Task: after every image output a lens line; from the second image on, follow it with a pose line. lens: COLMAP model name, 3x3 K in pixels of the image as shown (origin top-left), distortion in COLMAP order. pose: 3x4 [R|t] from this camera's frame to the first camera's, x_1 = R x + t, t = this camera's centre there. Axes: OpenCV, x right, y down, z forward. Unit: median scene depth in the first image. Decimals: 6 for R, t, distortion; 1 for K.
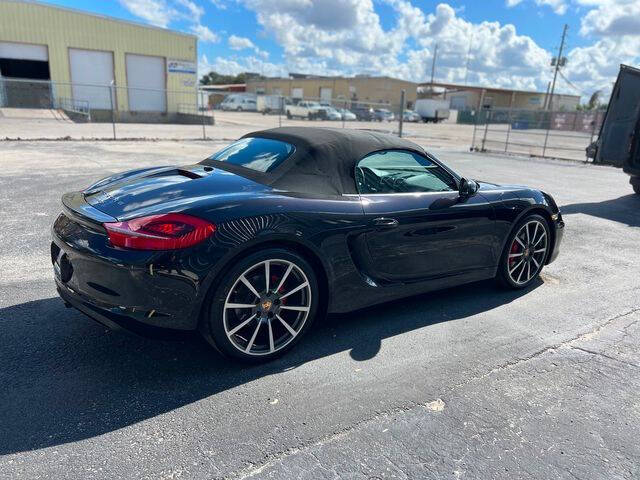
lens RADIAL K [[484.3, 0, 320.7], [0, 484.3, 238.7], [0, 0, 1]] dist [0.045699, -0.049817]
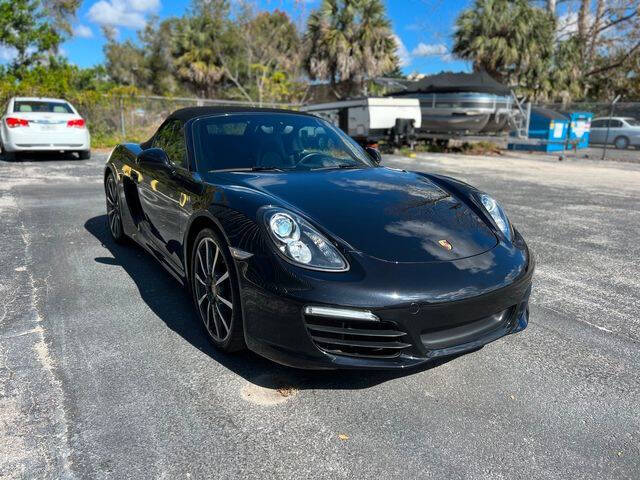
lens RADIAL K [[484.5, 0, 320.0], [0, 484.5, 240.0], [0, 0, 1]] dist [0.048081, -0.054954]
pose [[-0.040667, 0.196191, -0.979722, 0.160380], [-0.276503, 0.940031, 0.199720, -0.030368], [0.960152, 0.279018, 0.016019, 0.174514]]
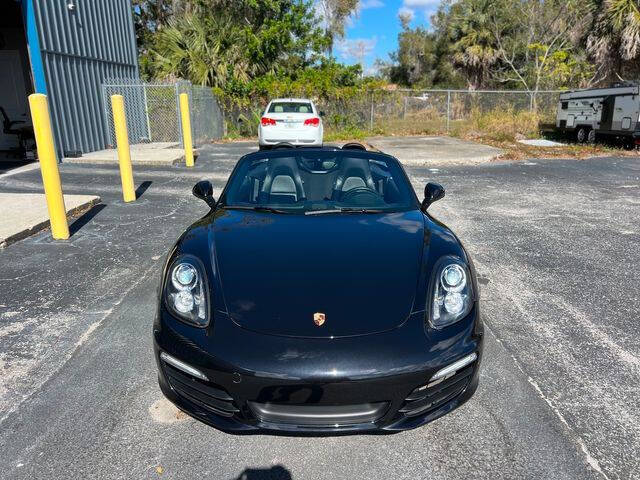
lens RADIAL K [[484.5, 0, 320.0], [0, 484.5, 240.0], [0, 0, 1]] dist [0.048081, -0.054954]
pose [[-0.573043, 0.188795, -0.797483, 0.138268], [-0.234444, 0.894670, 0.380266, -0.063692], [0.785276, 0.404874, -0.468422, 0.232882]]
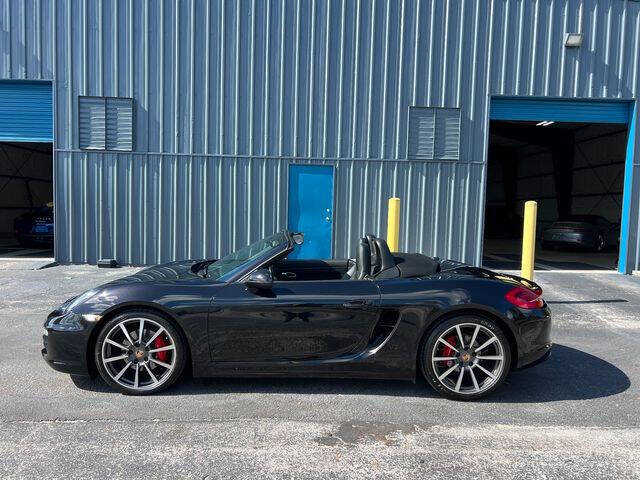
lens RADIAL K [[484.5, 0, 320.0], [0, 484.5, 240.0], [0, 0, 1]] dist [0.048081, -0.054954]
pose [[-0.826928, -0.100431, 0.553267, -0.091964], [0.083514, 0.951073, 0.297466, -0.079877], [-0.556072, 0.292188, -0.778081, 0.282060]]
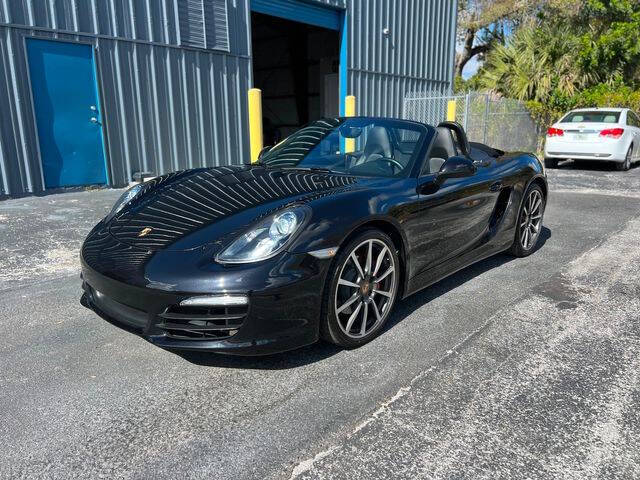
lens RADIAL K [[486.1, 0, 330.1], [0, 486.1, 242.8], [0, 0, 1]] dist [0.046586, -0.048538]
pose [[-0.969316, 0.012129, -0.245518, 0.059430], [-0.105259, 0.882102, 0.459147, -0.064980], [0.222141, 0.470901, -0.853759, 0.291333]]
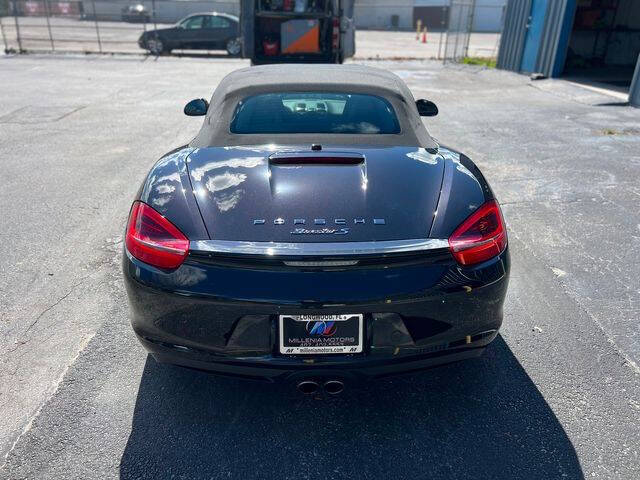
lens RADIAL K [[484.3, 0, 320.7], [0, 484.3, 238.7], [0, 0, 1]] dist [0.045699, -0.049817]
pose [[0.547137, -0.393204, 0.738939, -0.106903], [0.224849, 0.919392, 0.322740, -0.033218], [-0.806278, -0.010433, 0.591445, 0.067431]]
